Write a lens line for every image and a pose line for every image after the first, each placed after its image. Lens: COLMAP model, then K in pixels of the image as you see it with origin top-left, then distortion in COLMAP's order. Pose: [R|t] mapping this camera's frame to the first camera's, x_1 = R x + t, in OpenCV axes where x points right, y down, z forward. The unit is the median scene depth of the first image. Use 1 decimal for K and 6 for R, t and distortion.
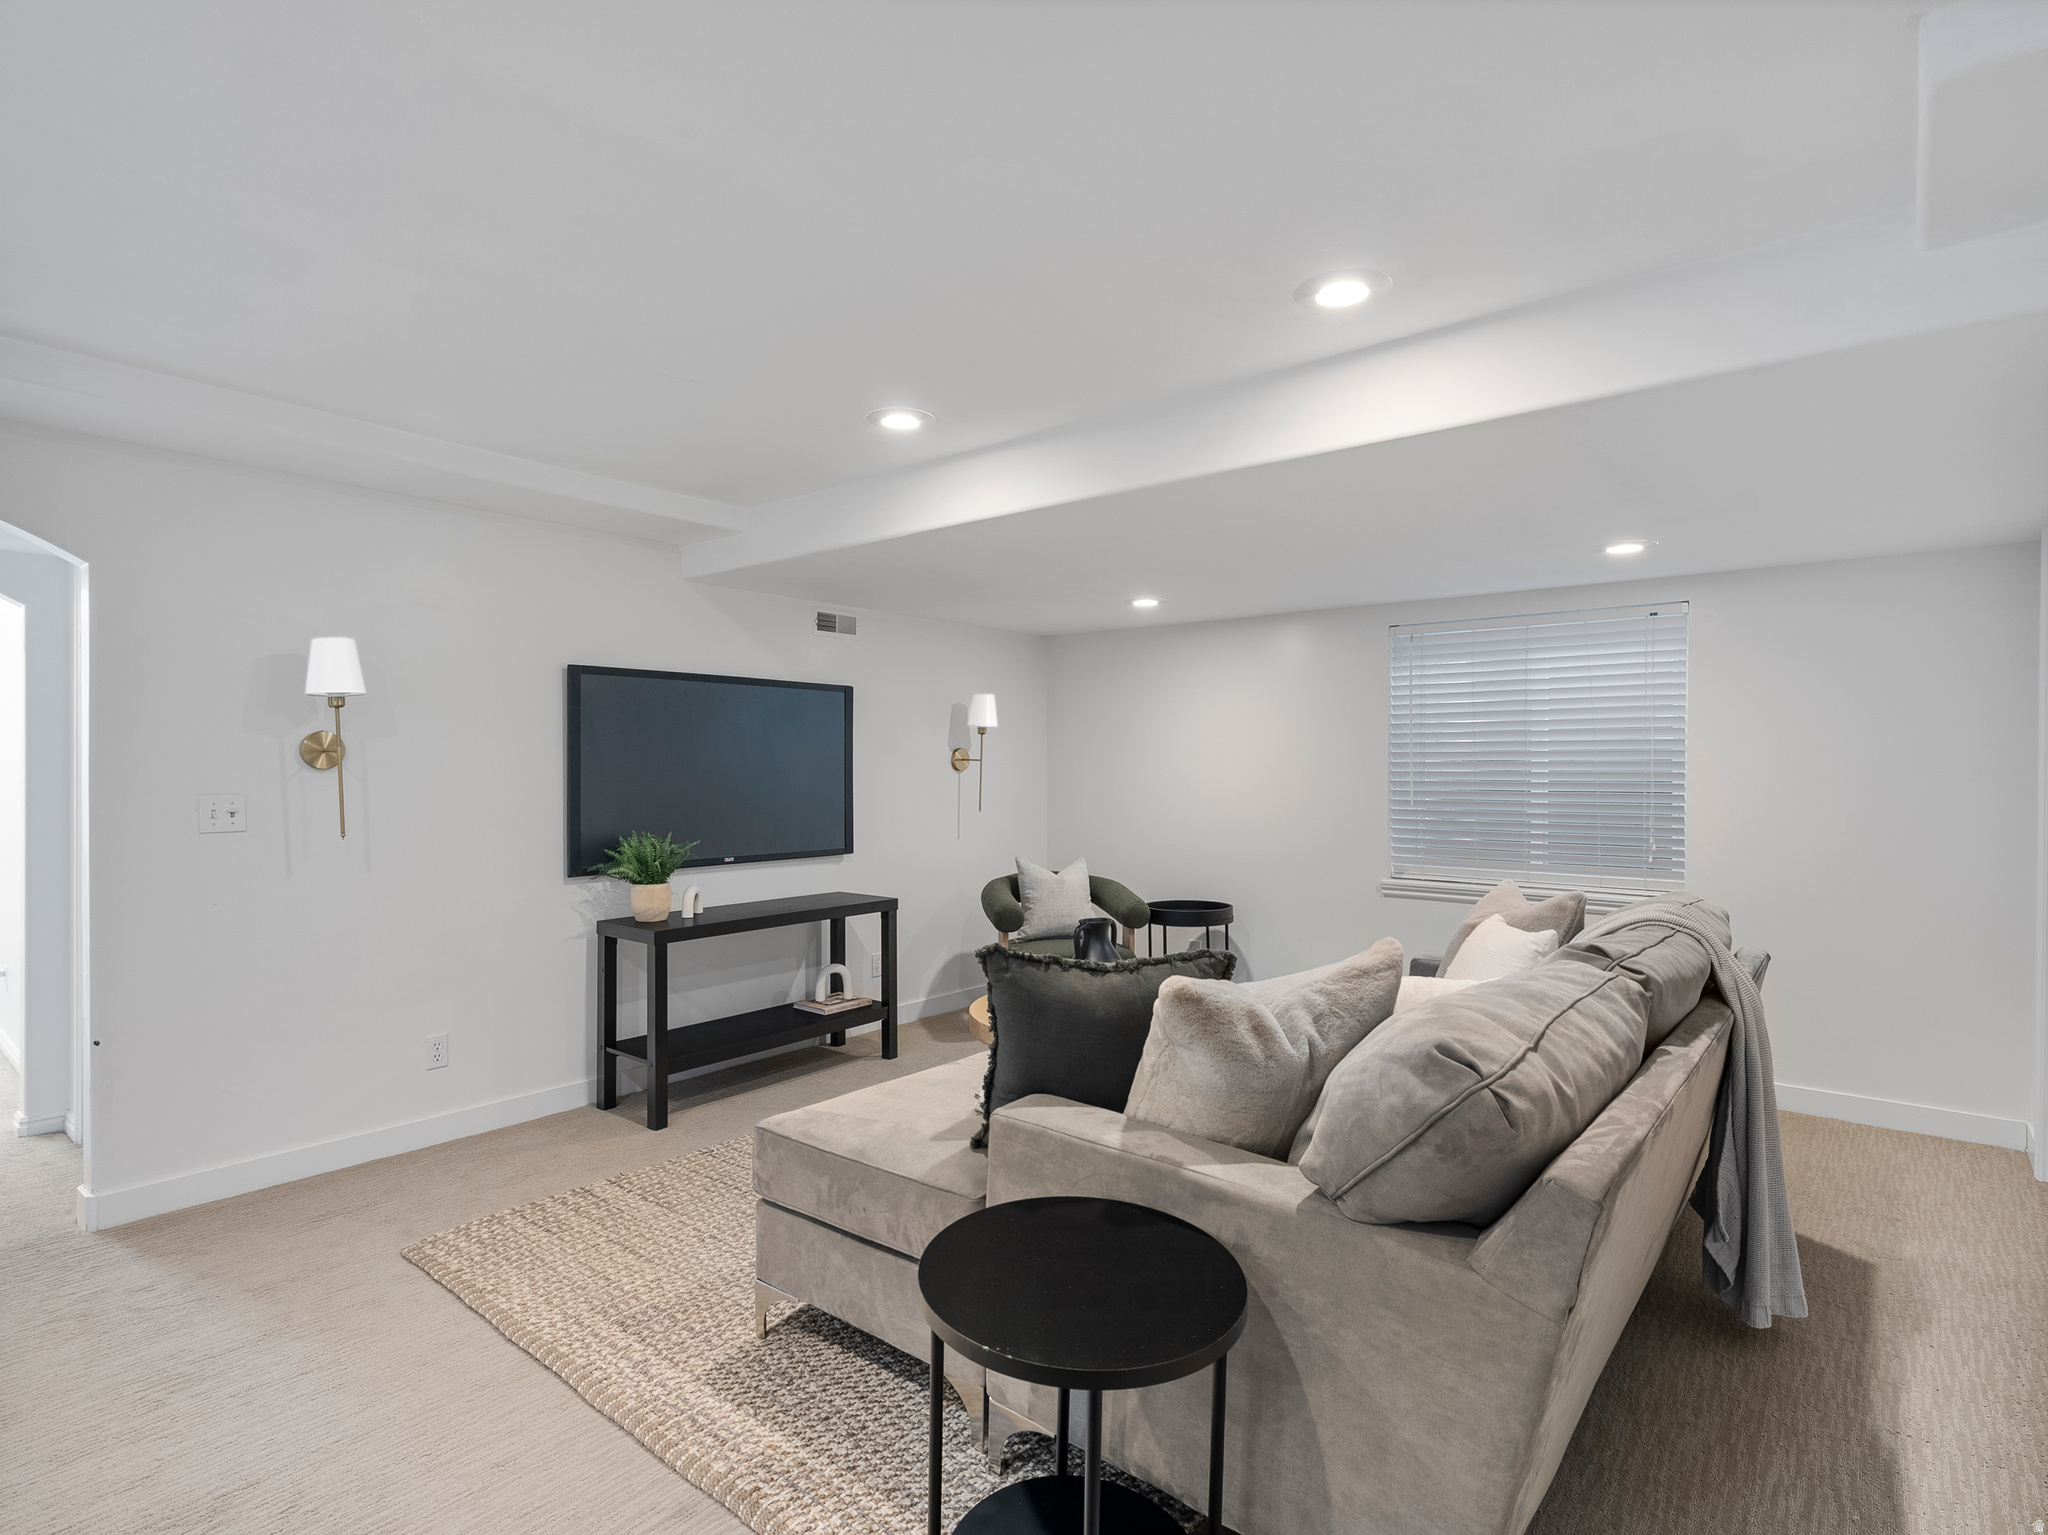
lens RADIAL K [[1053.0, 0, 1028.3], [0, 1053.0, 758.9], [0, 0, 1]] dist [-0.006045, 0.004014]
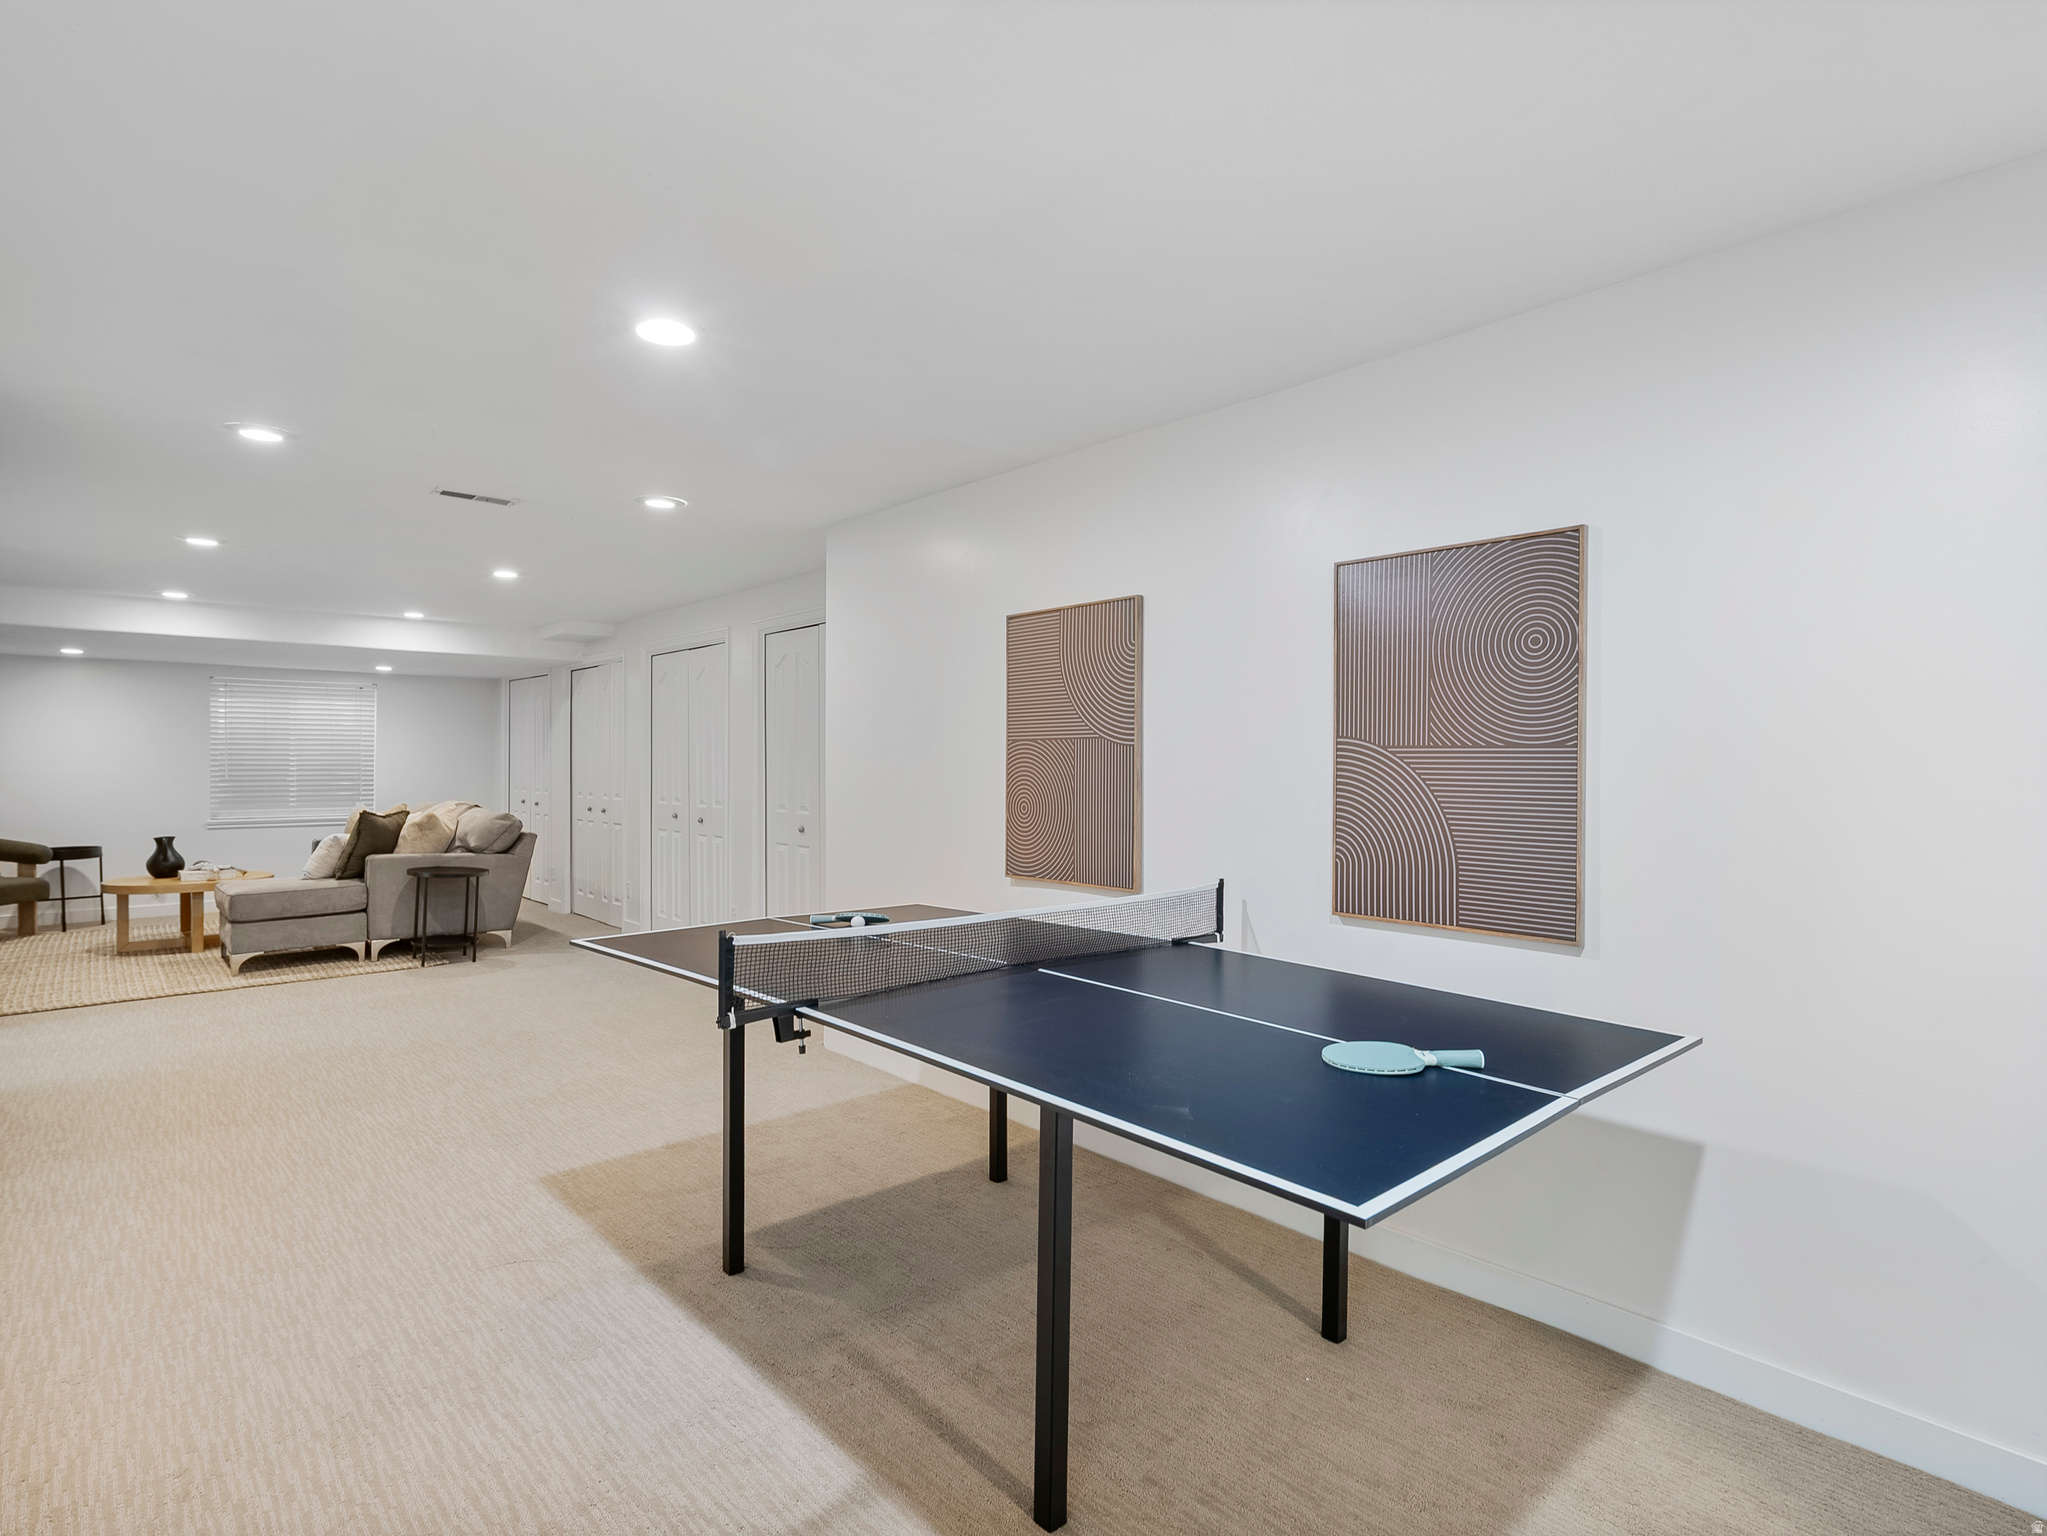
lens RADIAL K [[1052.4, 0, 1018.2], [0, 1052.4, 764.3], [0, 0, 1]] dist [-0.006045, 0.004014]
pose [[0.155951, -0.007533, 0.987736, -1.198564], [-0.003598, 0.999960, 0.008194, 0.001121], [-0.987758, -0.004831, 0.155918, -0.620083]]
